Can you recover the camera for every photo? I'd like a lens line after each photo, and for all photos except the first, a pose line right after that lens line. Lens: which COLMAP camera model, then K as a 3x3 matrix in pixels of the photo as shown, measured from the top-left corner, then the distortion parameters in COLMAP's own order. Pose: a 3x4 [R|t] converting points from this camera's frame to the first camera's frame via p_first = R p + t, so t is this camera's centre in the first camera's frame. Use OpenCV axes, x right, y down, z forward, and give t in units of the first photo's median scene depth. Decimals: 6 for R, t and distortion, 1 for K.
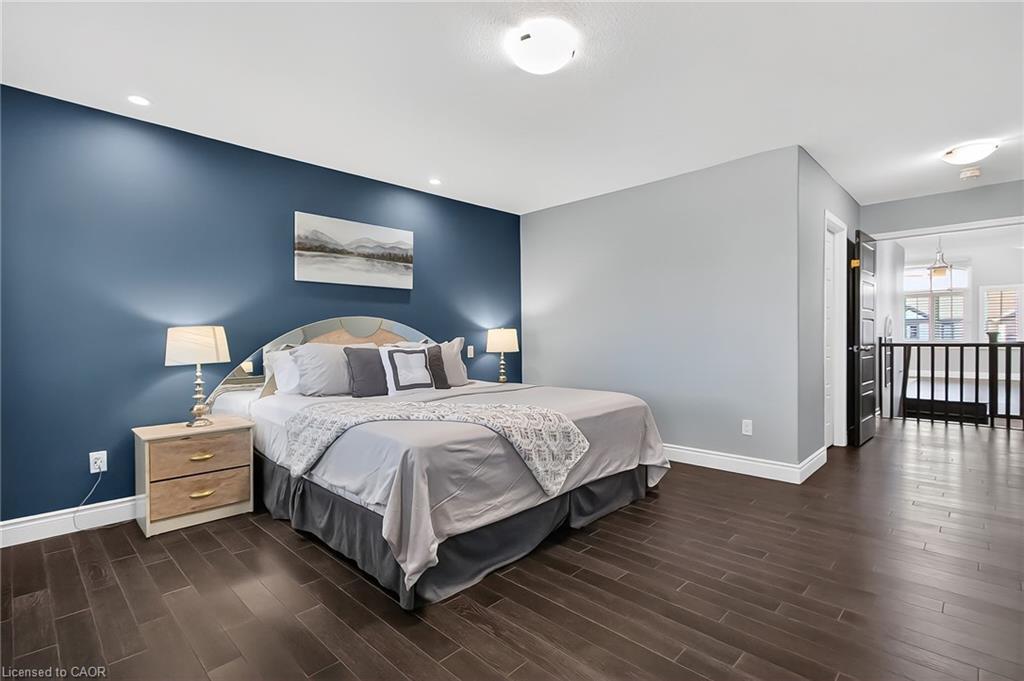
lens RADIAL K [[480.9, 0, 510.1], [0, 480.9, 346.0], [0, 0, 1]] dist [-0.002775, -0.000083]
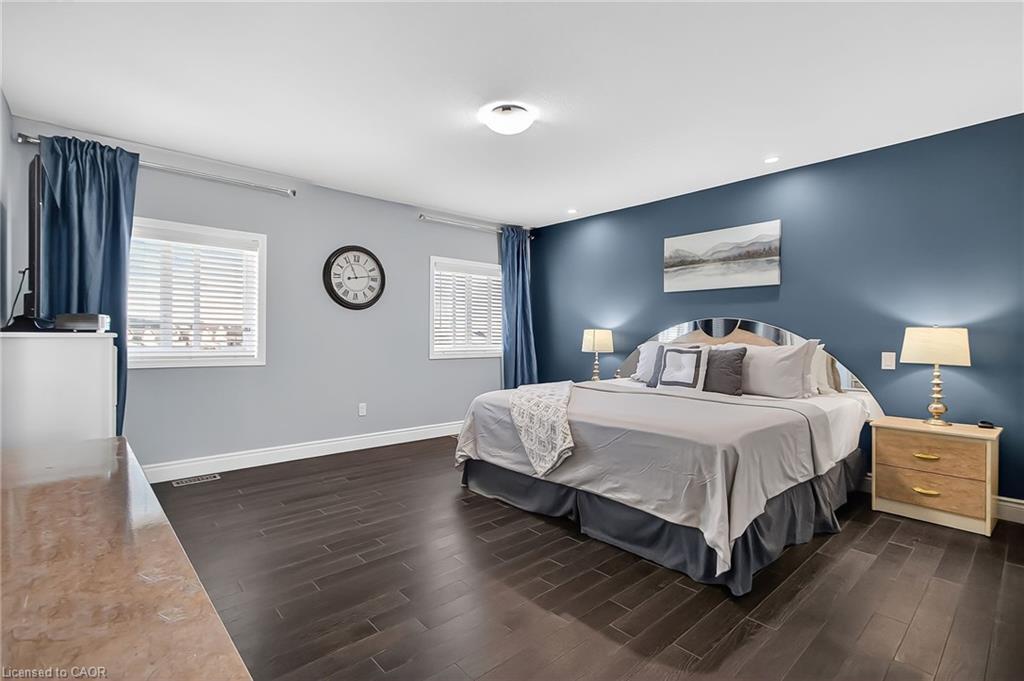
lens RADIAL K [[480.9, 0, 511.0], [0, 480.9, 330.8], [0, 0, 1]] dist [-0.002775, -0.000083]
pose [[-0.072445, 0.000402, -0.997372, 0.858145], [-0.022513, 0.999744, 0.002038, -0.027512], [0.997118, 0.022601, -0.072417, 0.686076]]
